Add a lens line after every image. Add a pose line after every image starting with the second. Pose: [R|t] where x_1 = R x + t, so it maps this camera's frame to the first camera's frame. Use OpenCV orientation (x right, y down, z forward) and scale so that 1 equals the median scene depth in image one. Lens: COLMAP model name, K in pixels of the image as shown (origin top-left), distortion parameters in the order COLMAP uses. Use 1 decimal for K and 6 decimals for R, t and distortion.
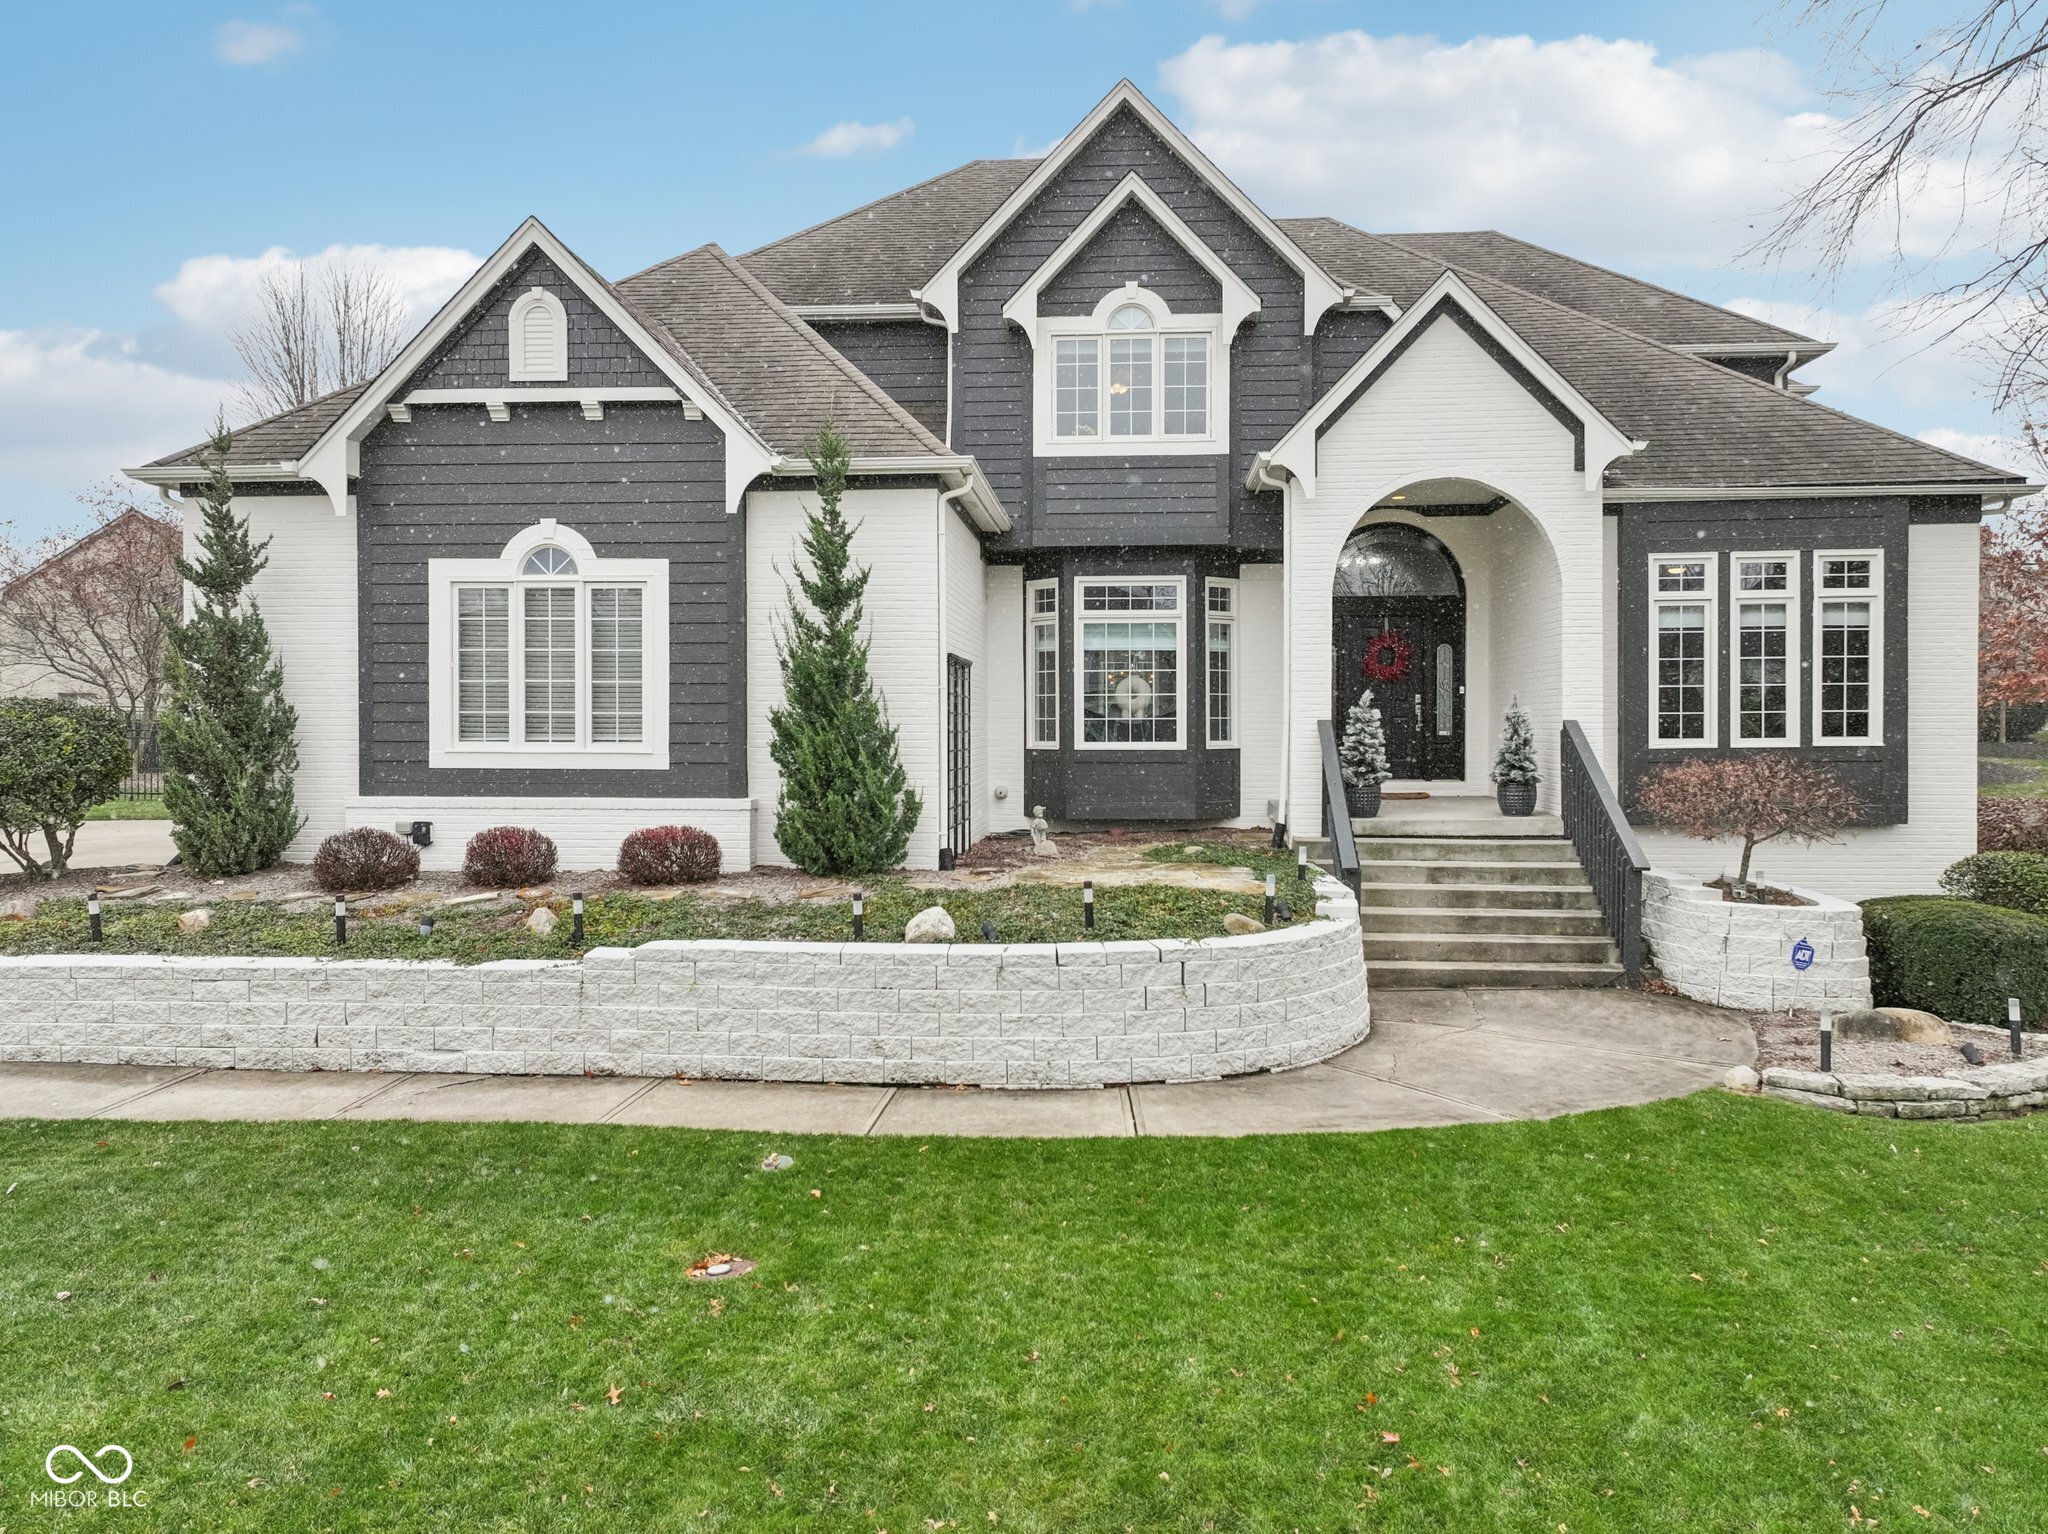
lens RADIAL K [[1466.7, 0, 1024.0], [0, 1466.7, 767.0], [0, 0, 1]] dist [0.002273, 0.005889]
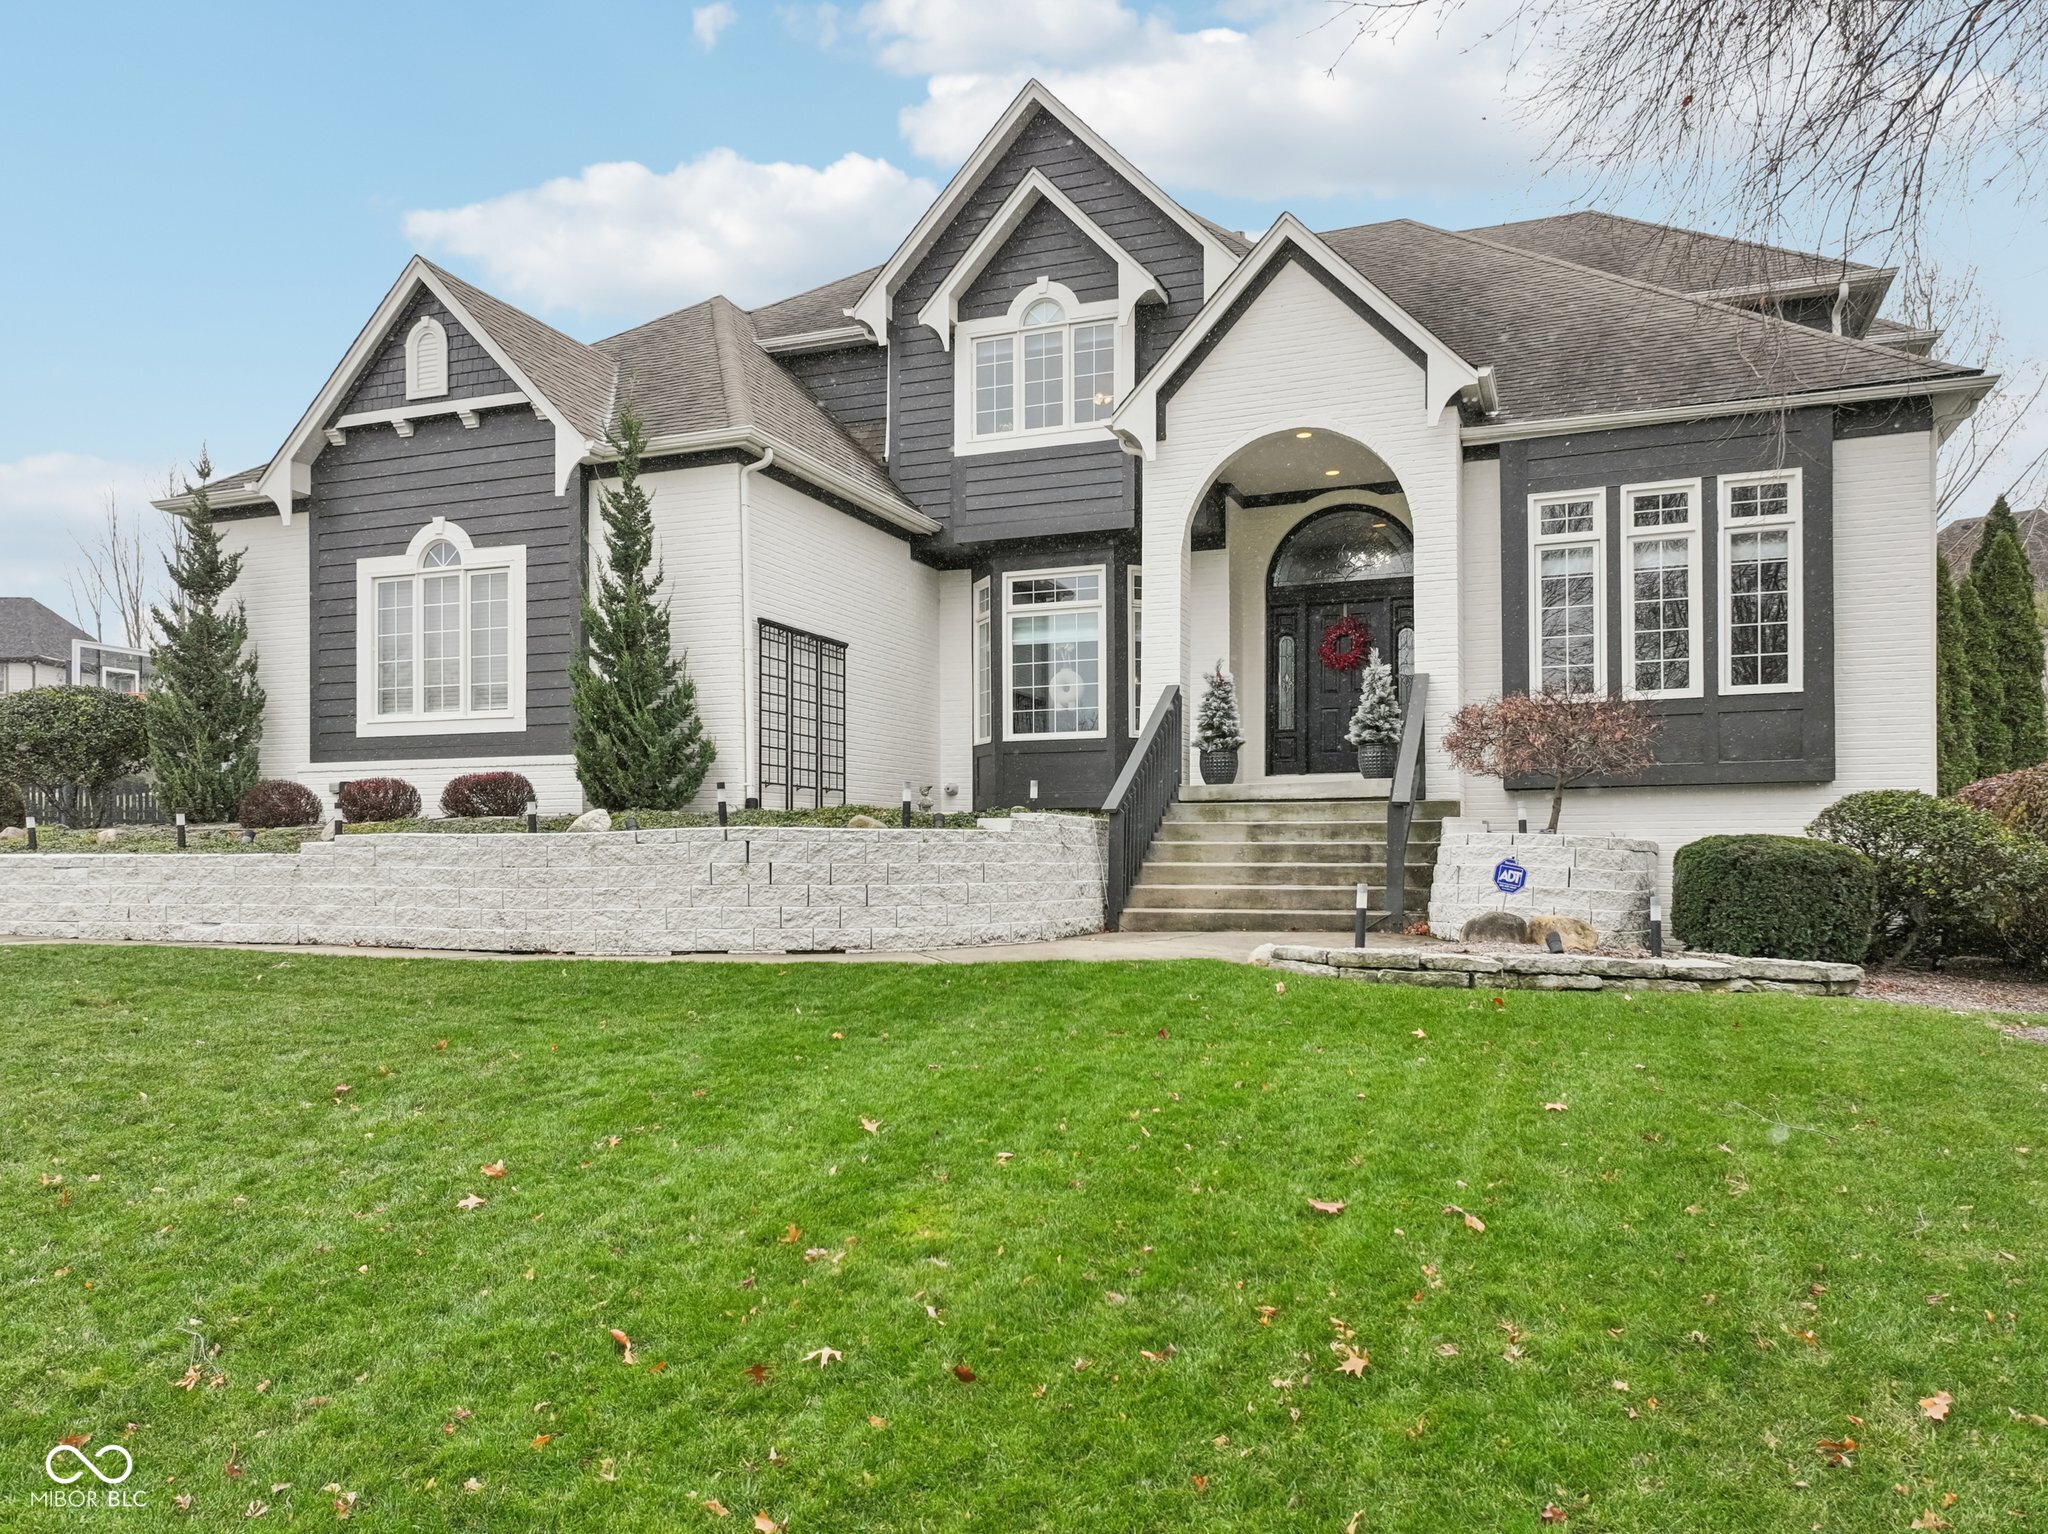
lens RADIAL K [[1475.4, 0, 1020.7], [0, 1475.4, 881.0], [0, 0, 1]] dist [0.004294, -0.000469]
pose [[0.957616, 0.001927, -0.288042, 0.446607], [-0.006134, 0.999887, -0.013705, 0.129419], [0.287983, 0.014891, 0.957520, 0.025590]]
